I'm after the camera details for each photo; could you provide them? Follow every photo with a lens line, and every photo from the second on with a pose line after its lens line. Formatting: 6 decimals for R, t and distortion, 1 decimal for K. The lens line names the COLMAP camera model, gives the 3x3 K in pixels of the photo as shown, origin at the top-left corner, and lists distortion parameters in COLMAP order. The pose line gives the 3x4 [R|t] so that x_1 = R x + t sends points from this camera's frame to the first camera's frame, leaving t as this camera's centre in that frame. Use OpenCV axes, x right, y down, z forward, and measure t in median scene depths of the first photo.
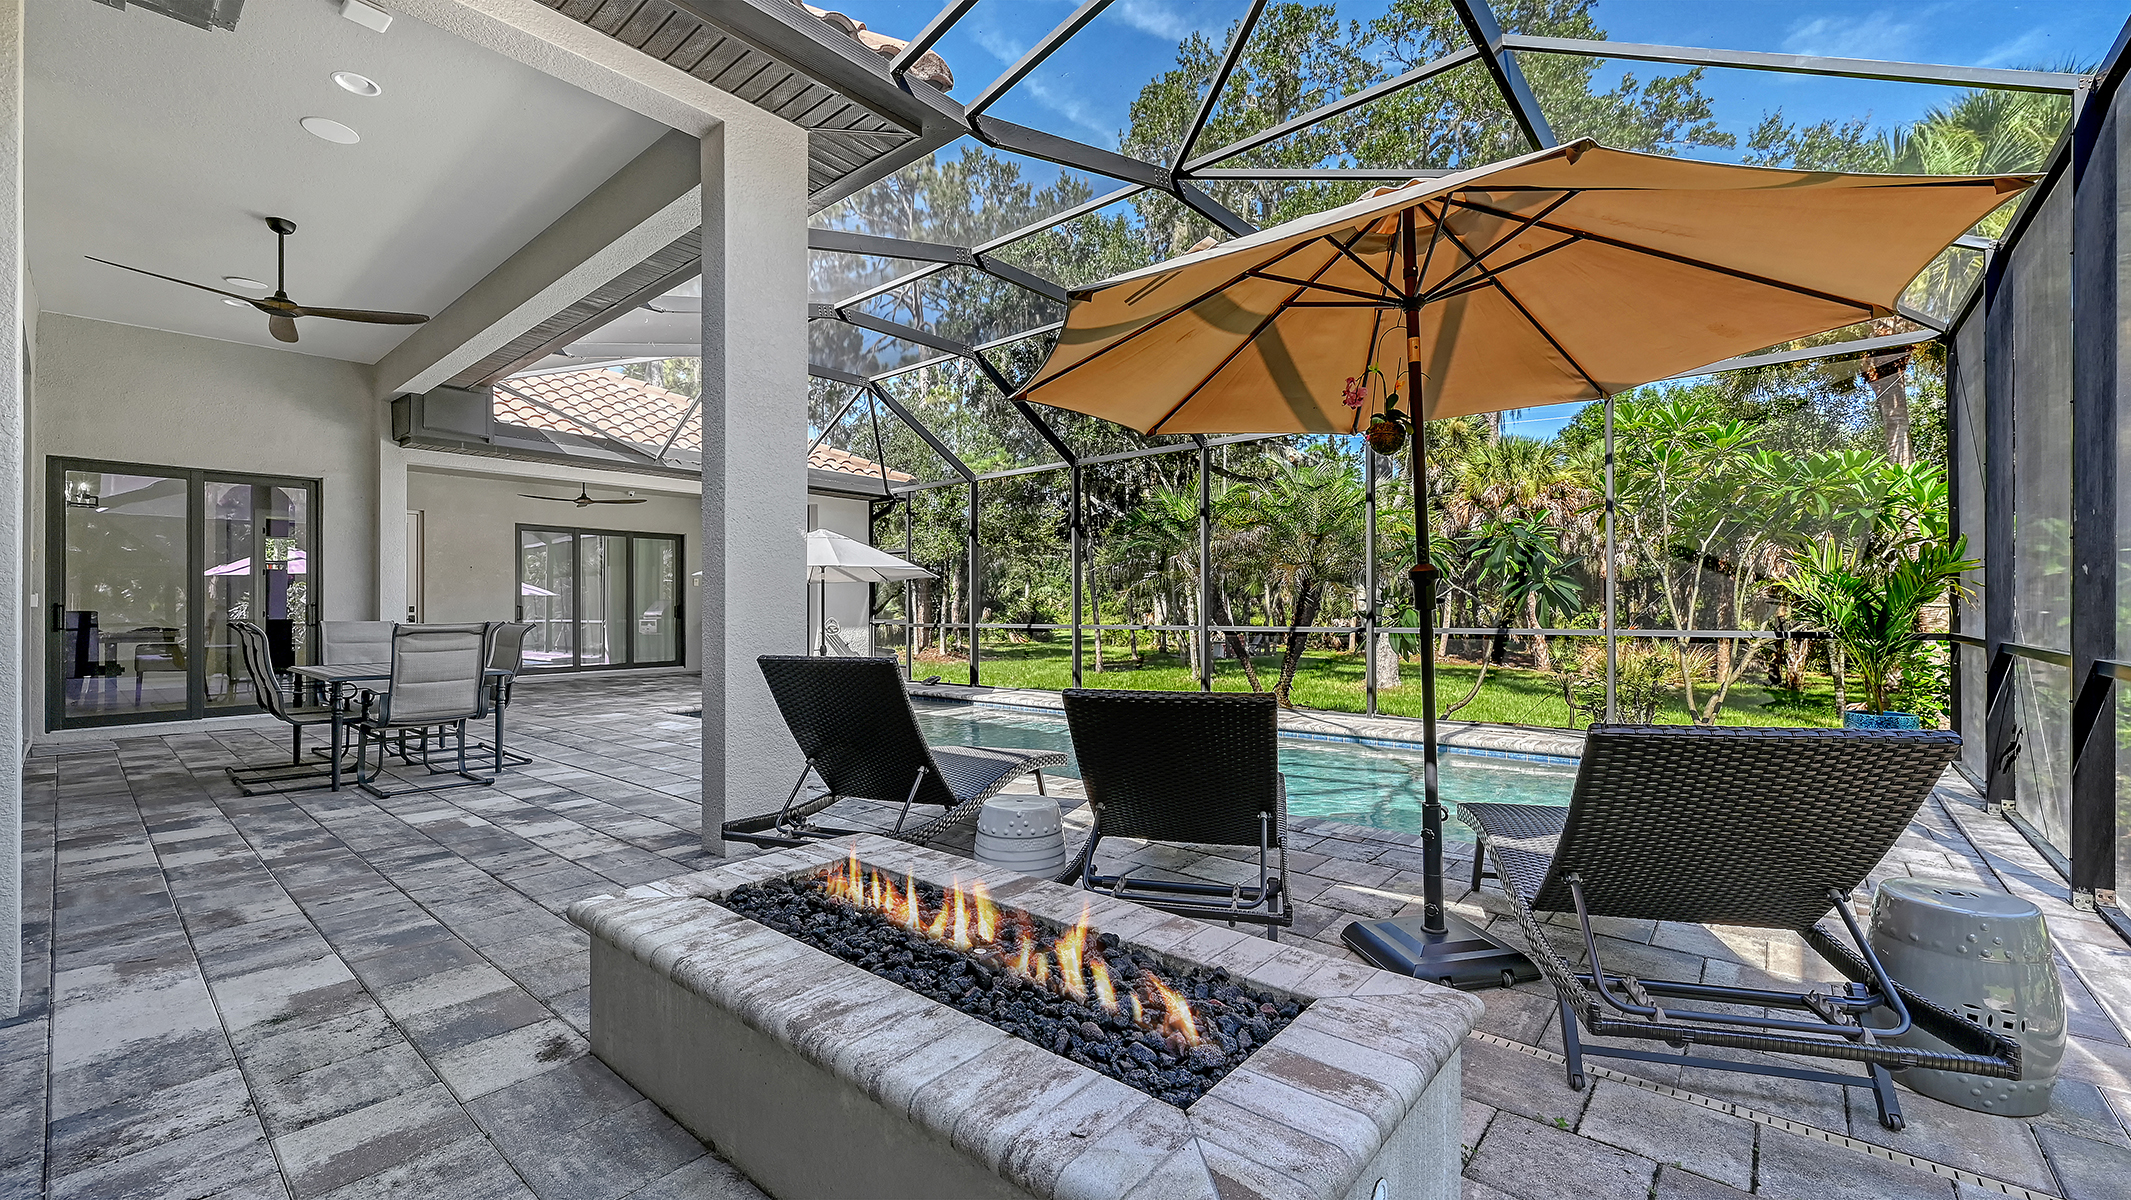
lens RADIAL K [[843.0, 0, 1068.4], [0, 843.0, 605.2], [0, 0, 1]] dist [0.000413, 0.000381]
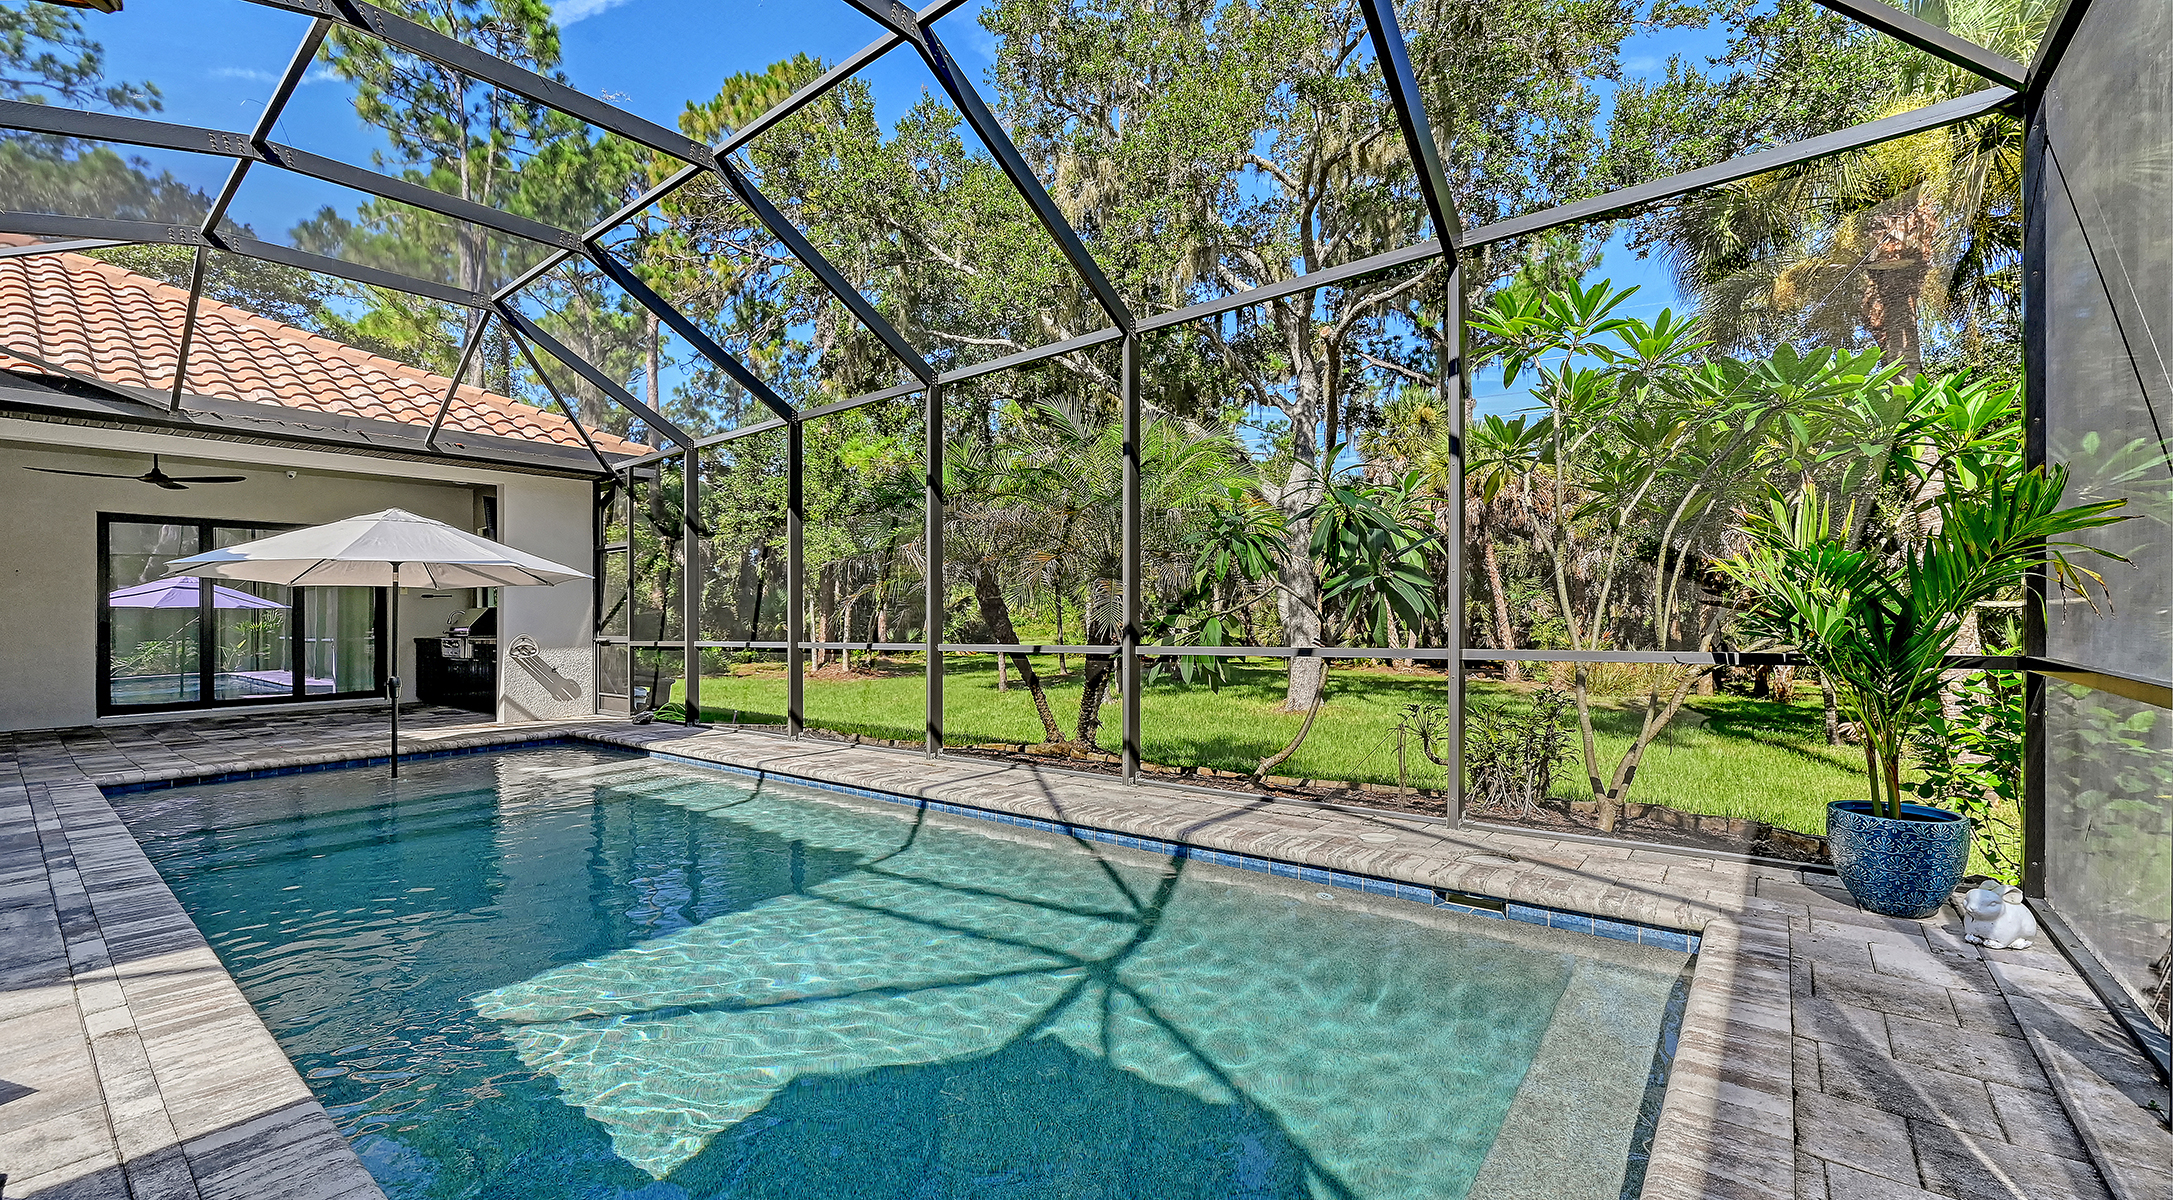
lens RADIAL K [[869.8, 0, 1081.8], [0, 869.8, 634.4], [0, 0, 1]] dist [-0.000265, -0.000100]
pose [[0.999590, -0.009382, 0.027041, 0.272965], [0.008733, 0.999673, 0.024015, 0.000644], [-0.027257, -0.023769, 0.999346, 0.293081]]
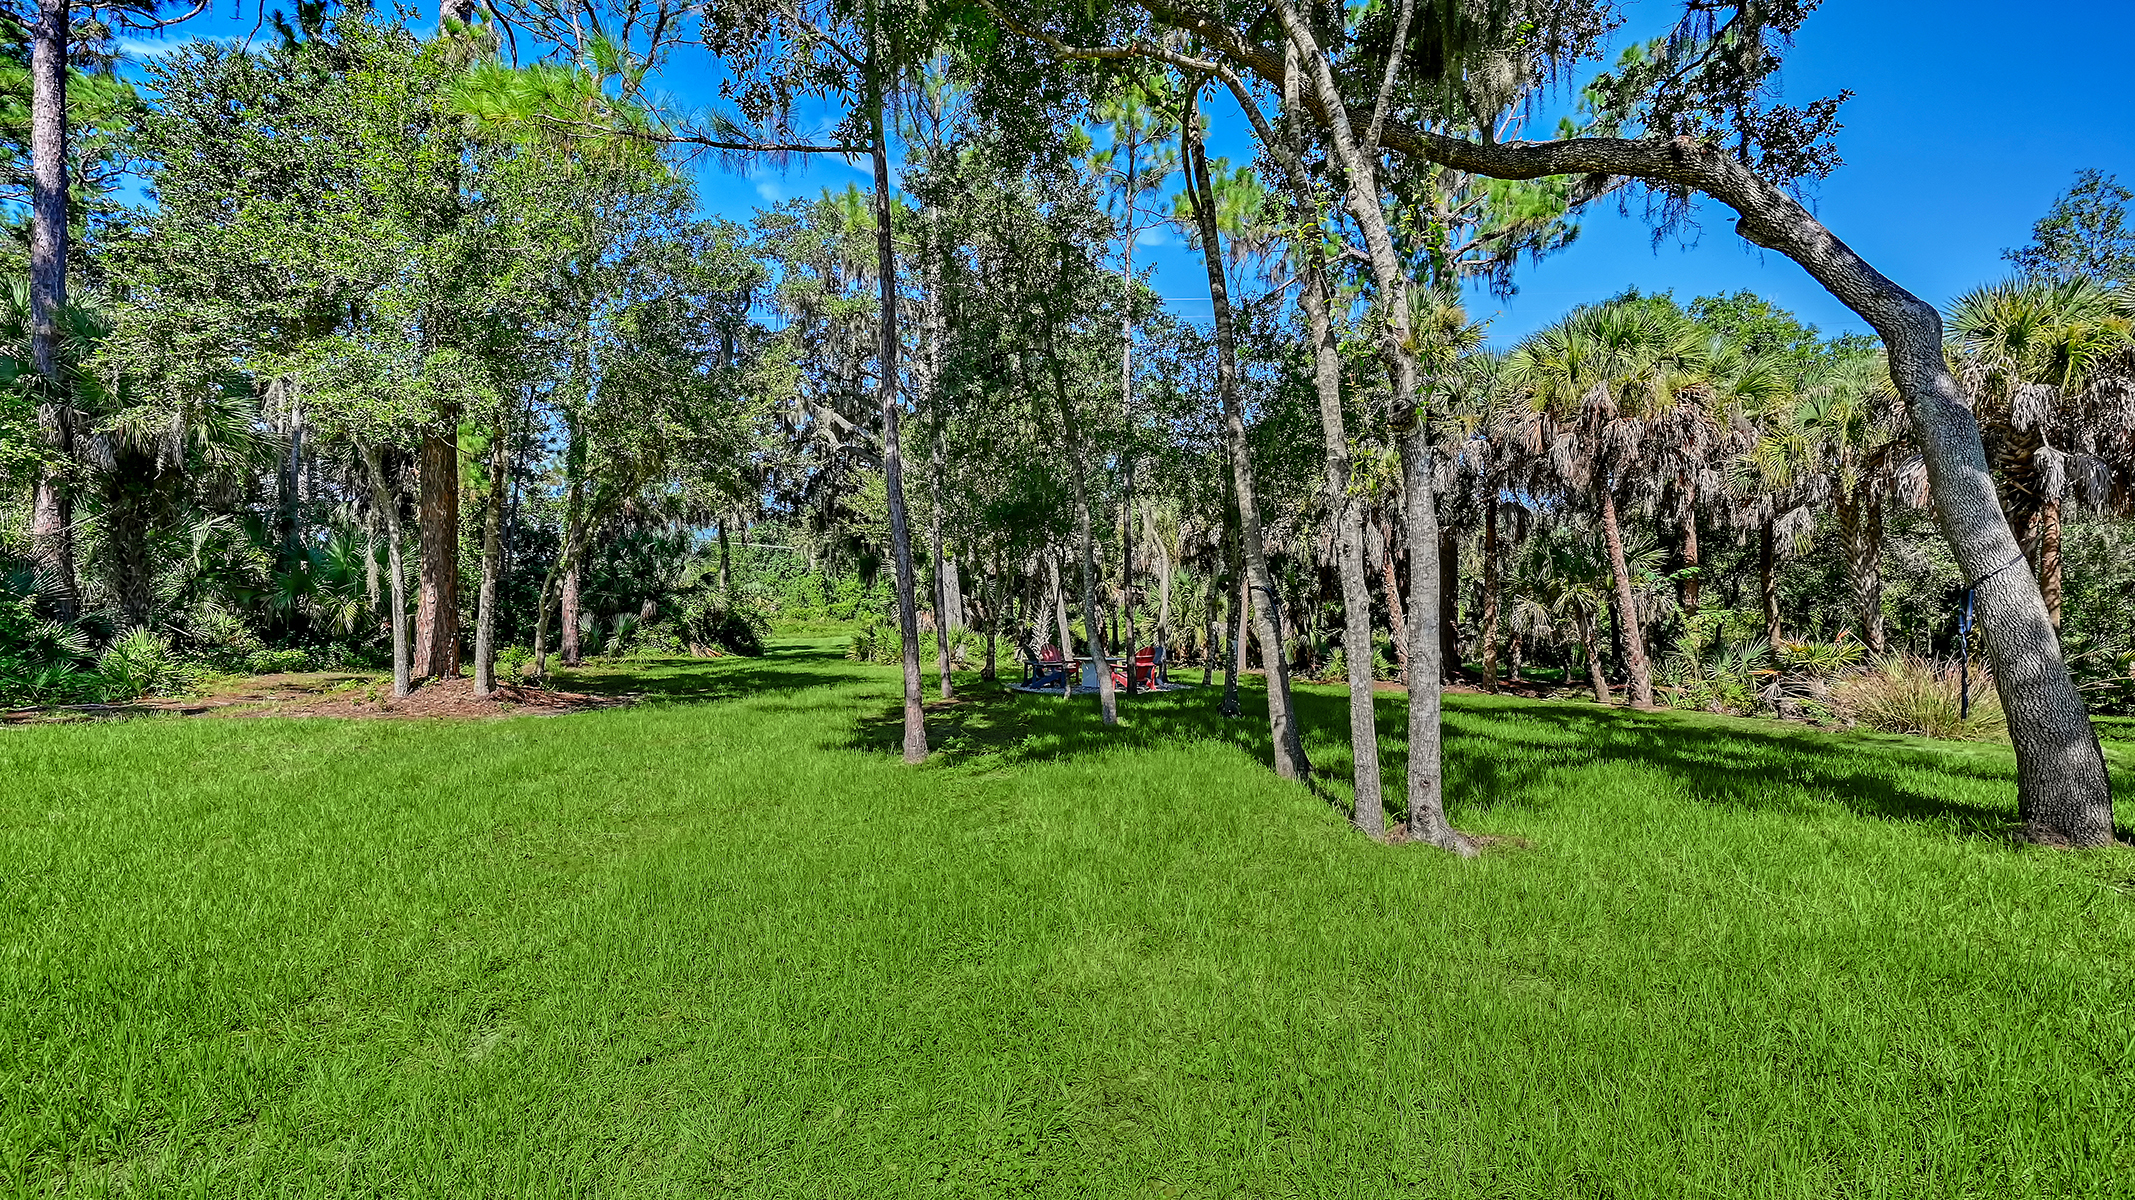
lens RADIAL K [[848.8, 0, 1068.6], [0, 848.8, 595.9], [0, 0, 1]] dist [-0.000567, -0.000098]
pose [[0.947640, 0.024478, 0.318402, -0.038239], [-0.015198, 0.999385, -0.031598, 0.070163], [-0.318980, 0.025104, 0.947429, 1.864020]]
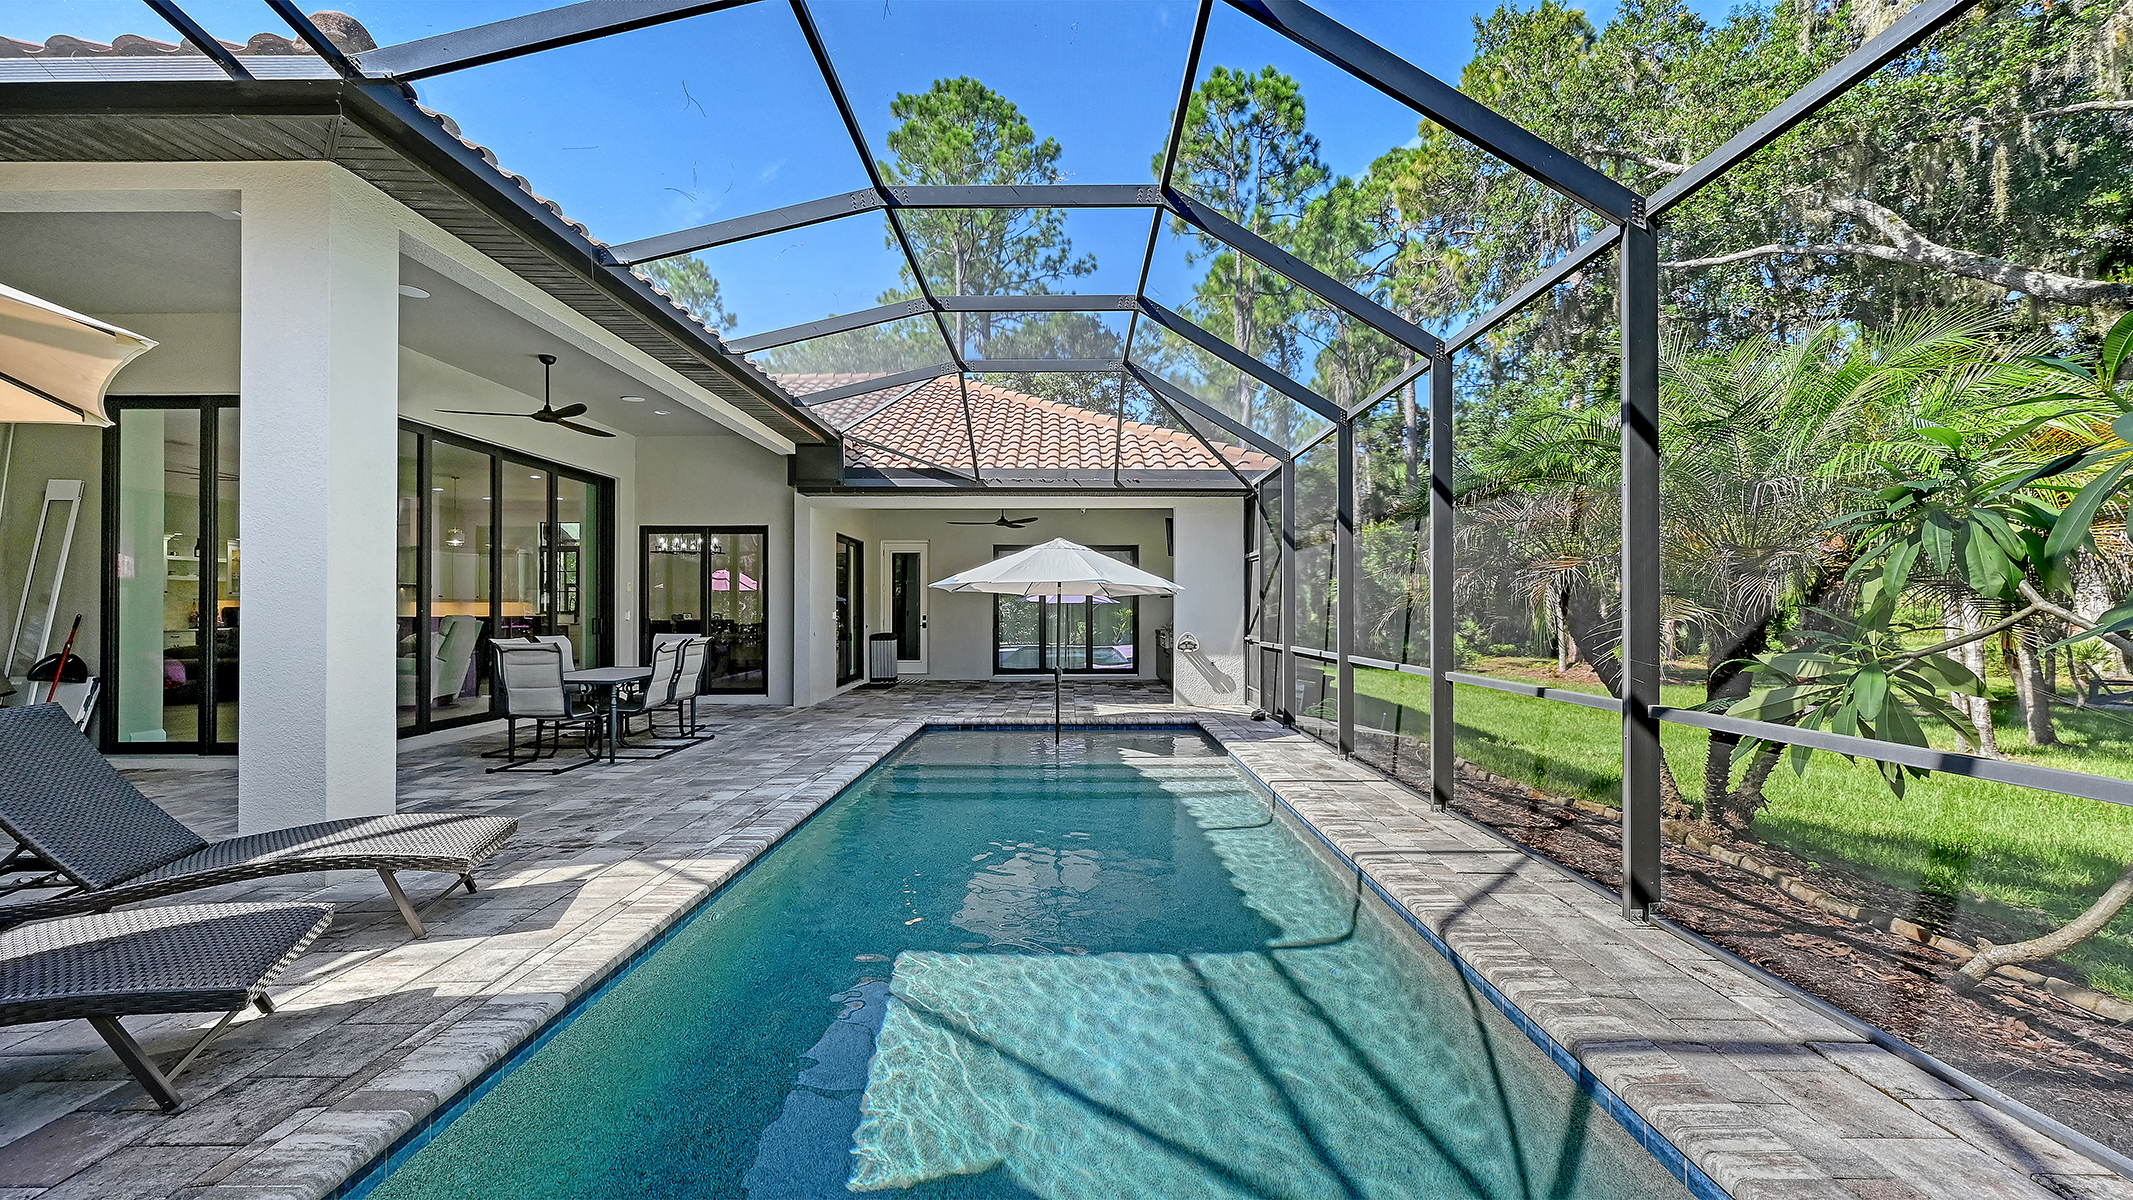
lens RADIAL K [[848.0, 0, 1067.6], [0, 848.0, 595.9], [0, 0, 1]] dist [-0.000567, -0.000098]
pose [[0.642678, -0.006401, -0.766110, 0.444465], [-0.000481, 0.999962, -0.008759, -0.022148], [0.766137, 0.005997, 0.642650, 0.456394]]
